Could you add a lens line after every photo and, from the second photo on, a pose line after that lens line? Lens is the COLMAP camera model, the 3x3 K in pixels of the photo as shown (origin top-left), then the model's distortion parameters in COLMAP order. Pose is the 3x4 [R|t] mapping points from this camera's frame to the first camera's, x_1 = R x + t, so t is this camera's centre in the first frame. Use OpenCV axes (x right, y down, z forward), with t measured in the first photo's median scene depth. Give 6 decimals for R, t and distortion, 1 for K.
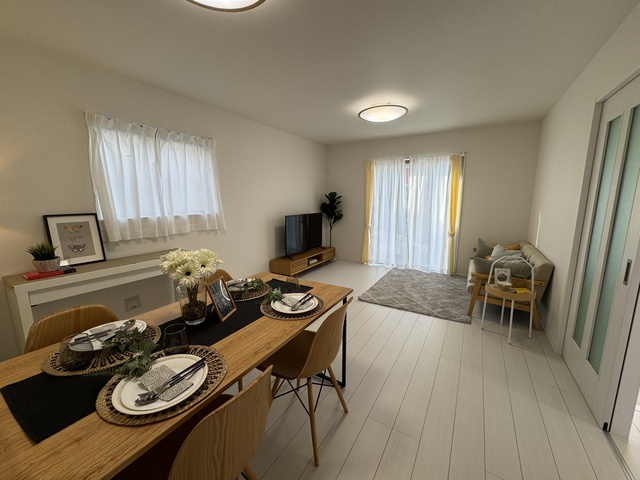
lens RADIAL K [[253.7, 0, 318.4], [0, 253.7, 239.9], [0, 0, 1]] dist [-0.003551, 0.000816]
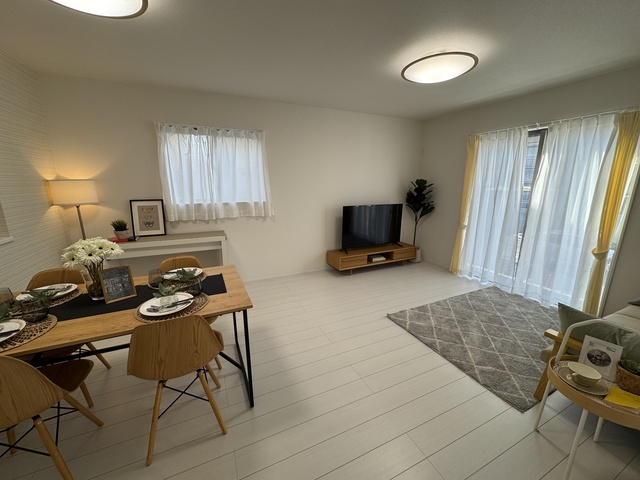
lens RADIAL K [[253.7, 0, 319.0], [0, 253.7, 239.7], [0, 0, 1]] dist [-0.003551, 0.000816]
pose [[0.833880, 0.129544, -0.536528, 0.438953], [-0.093831, 0.991189, 0.093488, -0.073380], [0.543912, -0.027615, 0.838688, 0.237880]]
